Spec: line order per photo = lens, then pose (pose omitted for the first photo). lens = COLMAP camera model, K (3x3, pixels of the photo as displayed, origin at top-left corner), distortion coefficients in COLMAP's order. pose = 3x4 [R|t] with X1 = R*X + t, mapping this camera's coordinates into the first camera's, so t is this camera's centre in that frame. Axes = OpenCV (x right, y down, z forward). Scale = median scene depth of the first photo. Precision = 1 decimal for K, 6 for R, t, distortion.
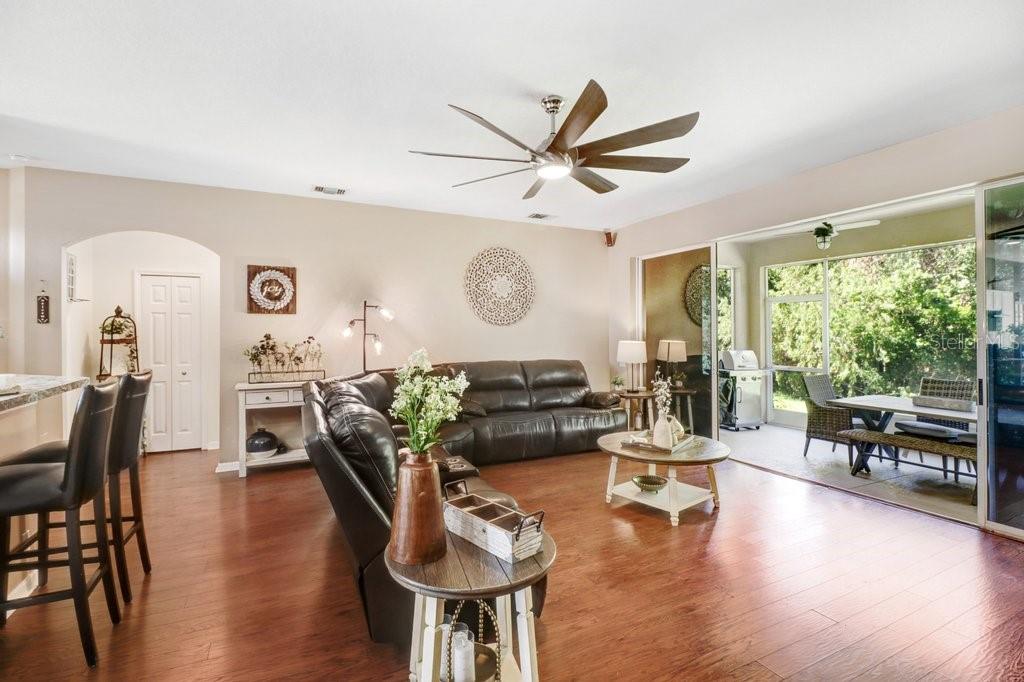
lens RADIAL K [[472.3, 0, 539.6], [0, 472.3, 325.5], [0, 0, 1]] dist [0.002797, 0.000303]
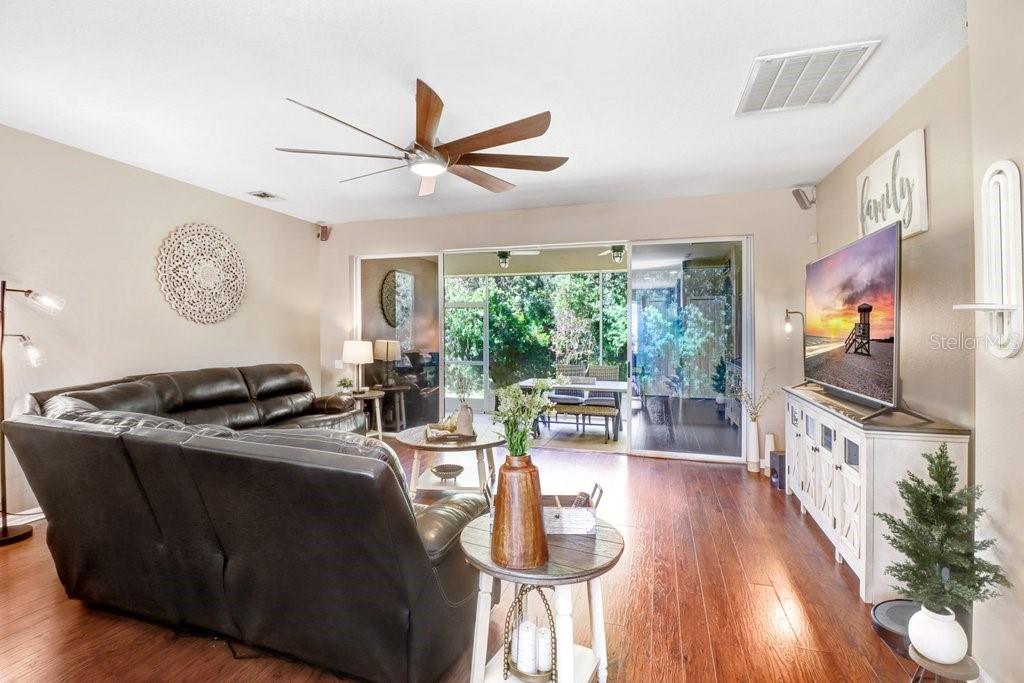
lens RADIAL K [[464.0, 0, 514.9], [0, 464.0, 323.0], [0, 0, 1]] dist [0.002068, -0.013476]
pose [[0.694879, 0.014961, 0.718971, -0.276692], [-0.008577, 0.999885, -0.012517, 0.004664], [-0.719076, 0.002531, 0.694927, 0.095527]]
